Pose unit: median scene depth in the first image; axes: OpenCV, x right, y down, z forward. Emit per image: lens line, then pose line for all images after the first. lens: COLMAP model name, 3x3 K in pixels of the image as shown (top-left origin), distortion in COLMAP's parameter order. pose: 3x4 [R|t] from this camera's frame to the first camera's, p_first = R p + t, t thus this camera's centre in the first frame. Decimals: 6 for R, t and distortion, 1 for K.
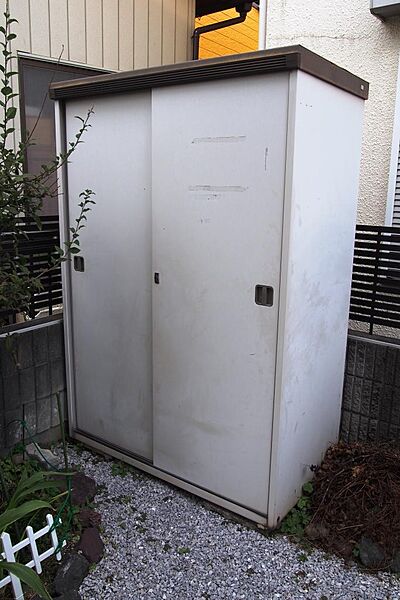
lens RADIAL K [[499.8, 0, 201.9], [0, 499.8, 297.5], [0, 0, 1]] dist [-0.054856, 0.006196]
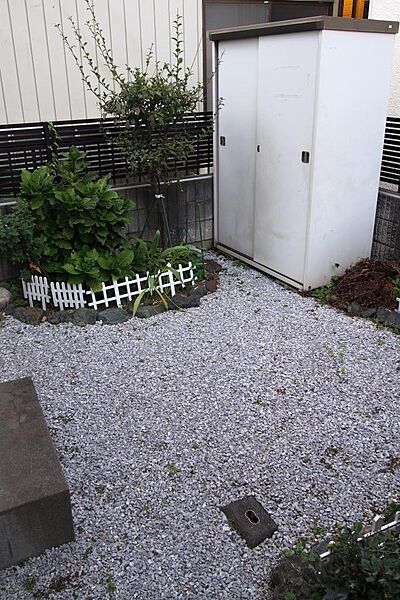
lens RADIAL K [[499.8, 0, 201.9], [0, 499.8, 297.5], [0, 0, 1]] dist [-0.054856, 0.006196]
pose [[0.921483, 0.130012, -0.366014, 0.410392], [-0.054678, 0.976353, 0.209151, 0.111702], [0.384551, -0.172716, 0.906802, -0.714982]]
